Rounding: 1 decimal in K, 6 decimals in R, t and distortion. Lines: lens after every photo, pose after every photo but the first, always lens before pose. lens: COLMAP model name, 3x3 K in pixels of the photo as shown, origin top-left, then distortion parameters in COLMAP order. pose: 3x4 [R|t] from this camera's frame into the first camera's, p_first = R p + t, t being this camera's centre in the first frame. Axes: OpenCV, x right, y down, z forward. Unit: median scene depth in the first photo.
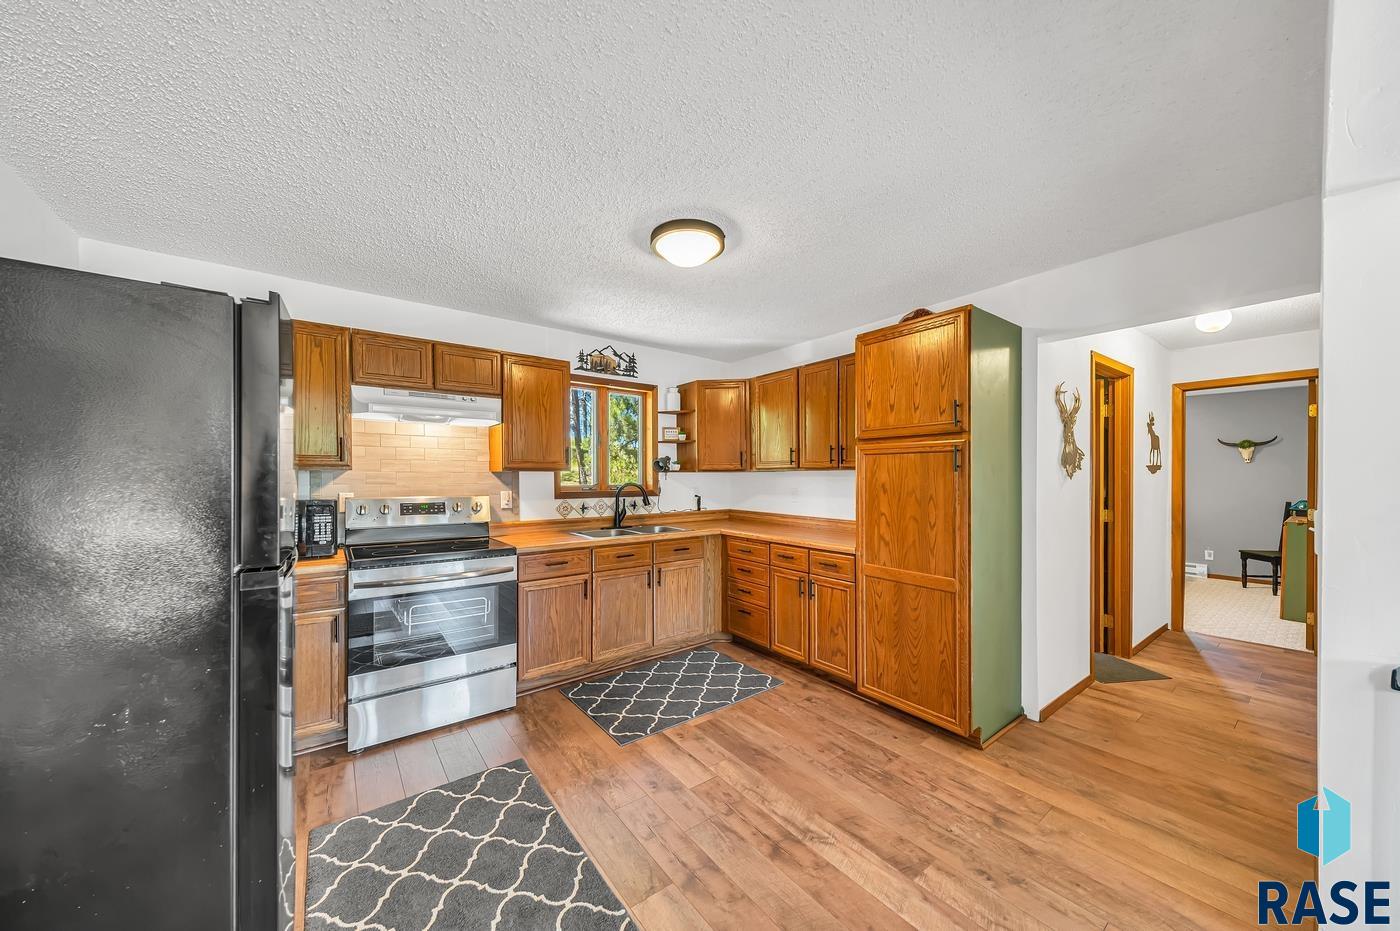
lens RADIAL K [[487.2, 0, 708.3], [0, 487.2, 473.0], [0, 0, 1]] dist [0.020223, -0.000544]
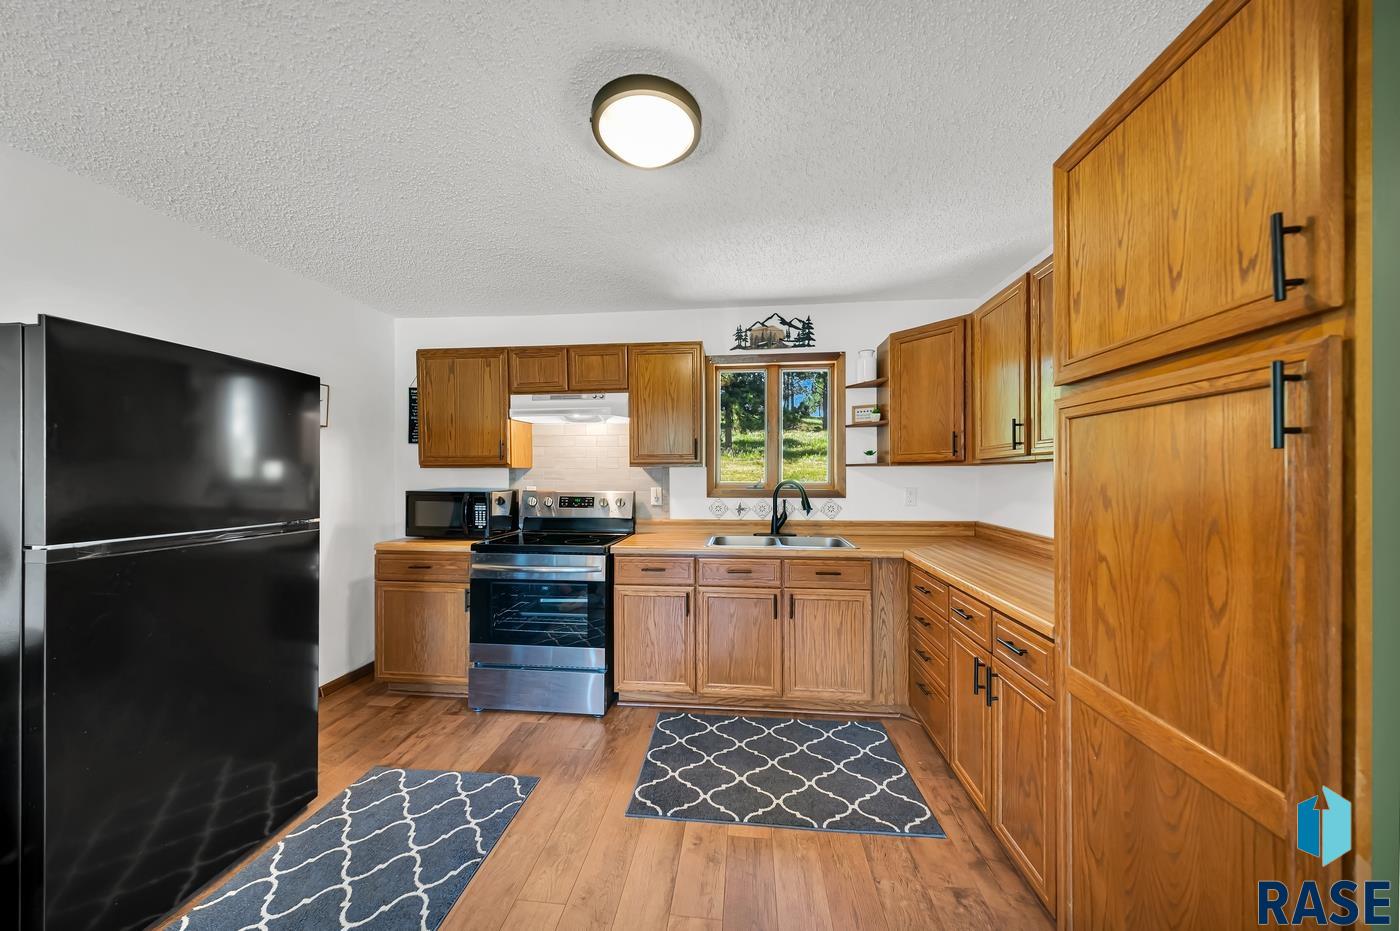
lens RADIAL K [[487.2, 0, 697.3], [0, 487.2, 471.8], [0, 0, 1]] dist [0.020223, -0.000544]
pose [[0.719547, -0.004768, -0.694427, 0.315726], [0.006623, 0.999978, -0.000003, 0.006292], [0.694412, -0.004597, 0.719563, 0.361626]]
